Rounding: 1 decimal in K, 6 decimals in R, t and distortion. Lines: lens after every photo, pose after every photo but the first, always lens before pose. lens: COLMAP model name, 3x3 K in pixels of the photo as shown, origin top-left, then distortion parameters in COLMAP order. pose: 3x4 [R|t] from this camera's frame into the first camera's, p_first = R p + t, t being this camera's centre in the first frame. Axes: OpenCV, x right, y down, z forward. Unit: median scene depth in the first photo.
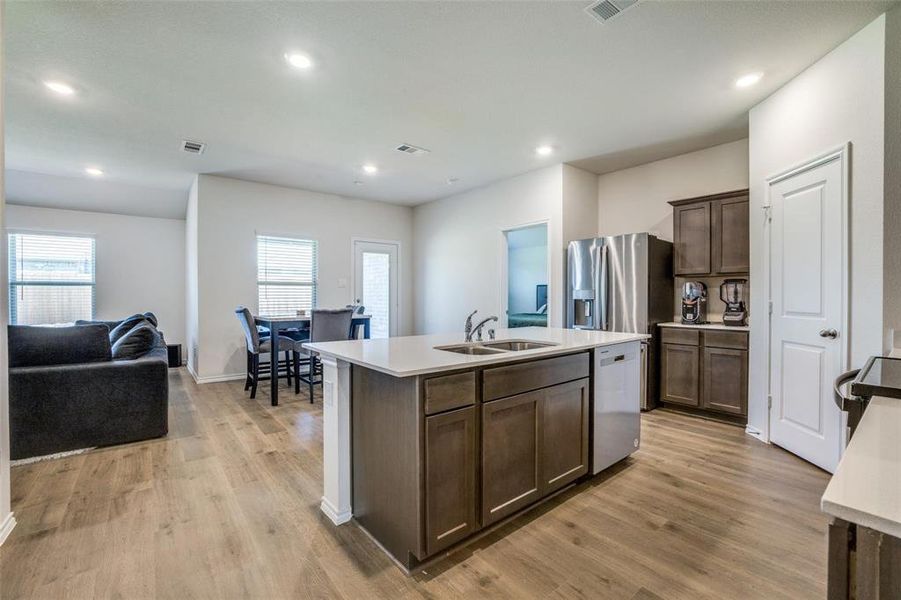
lens RADIAL K [[389.0, 0, 452.6], [0, 389.0, 298.9], [0, 0, 1]] dist [-0.041787, 0.008431]
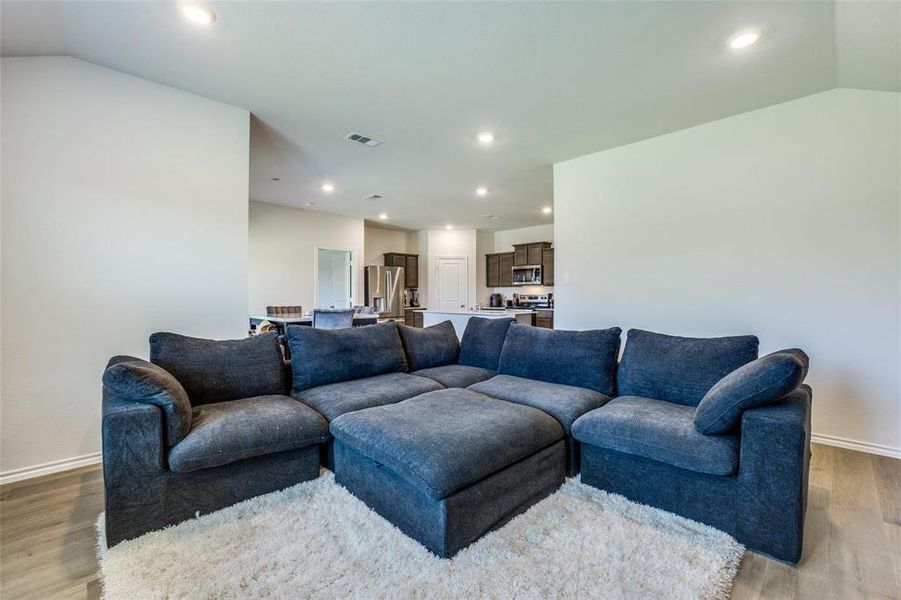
lens RADIAL K [[389.0, 0, 448.5], [0, 389.0, 295.1], [0, 0, 1]] dist [-0.041787, 0.008431]
pose [[-0.095530, 0.001192, 0.995426, -1.642626], [0.010287, 0.999947, -0.000210, -0.007921], [-0.995373, 0.010220, -0.095537, 0.885492]]
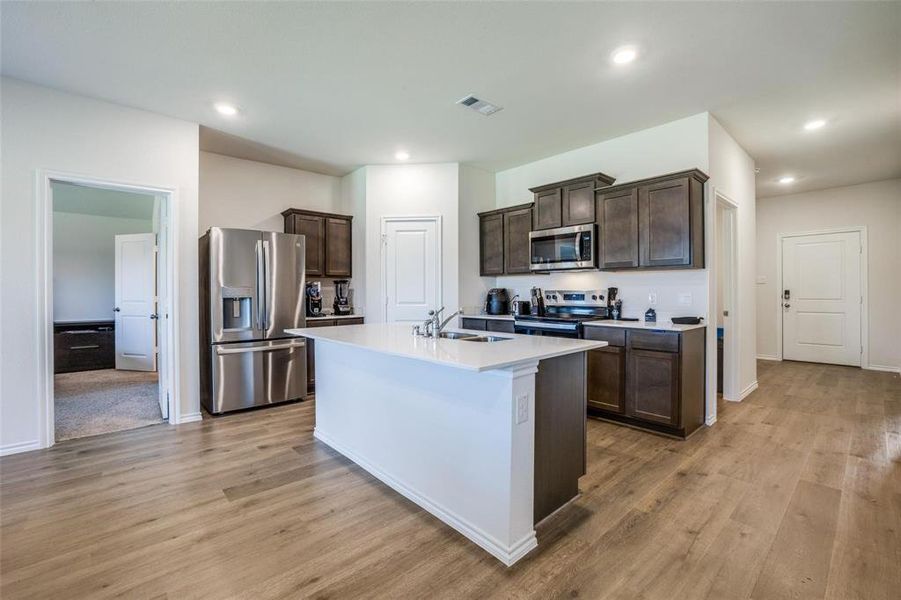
lens RADIAL K [[389.0, 0, 450.3], [0, 389.0, 296.3], [0, 0, 1]] dist [-0.041787, 0.008431]
pose [[-0.046093, -0.014229, 0.998836, -0.569029], [0.012929, 0.999806, 0.014840, -0.009492], [-0.998853, 0.013598, -0.045900, 0.590087]]
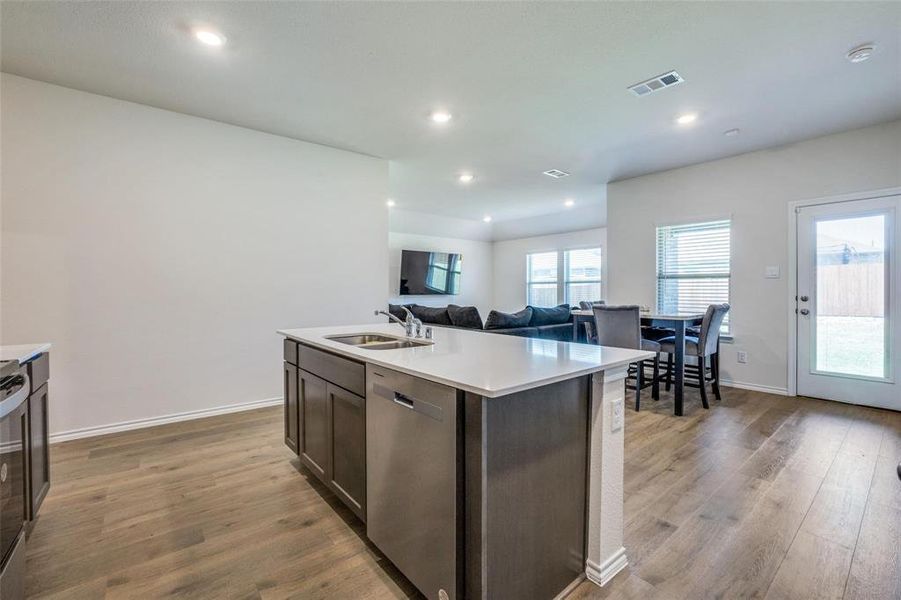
lens RADIAL K [[389.0, 0, 447.6], [0, 389.0, 299.4], [0, 0, 1]] dist [-0.041787, 0.008431]
pose [[-0.009225, 0.020224, -0.999753, 0.606521], [-0.006068, 0.999776, 0.020281, -0.003415], [0.999939, 0.006254, -0.009100, 0.648047]]
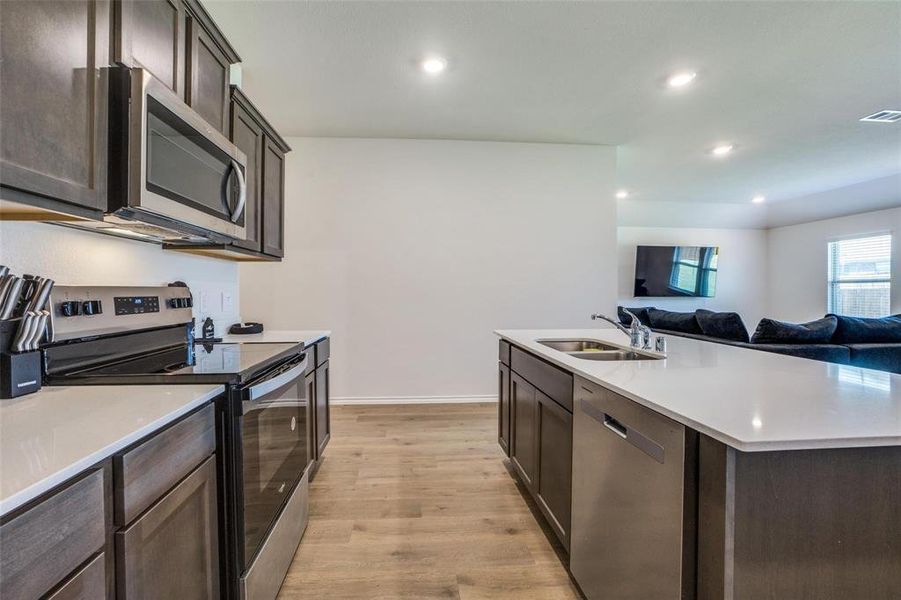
lens RADIAL K [[389.0, 0, 432.5], [0, 389.0, 294.6], [0, 0, 1]] dist [-0.041787, 0.008431]
pose [[-0.583766, 0.002588, -0.811918, 0.569468], [-0.008683, 0.999918, 0.009430, -0.003392], [0.811875, 0.012555, -0.583696, 0.660038]]
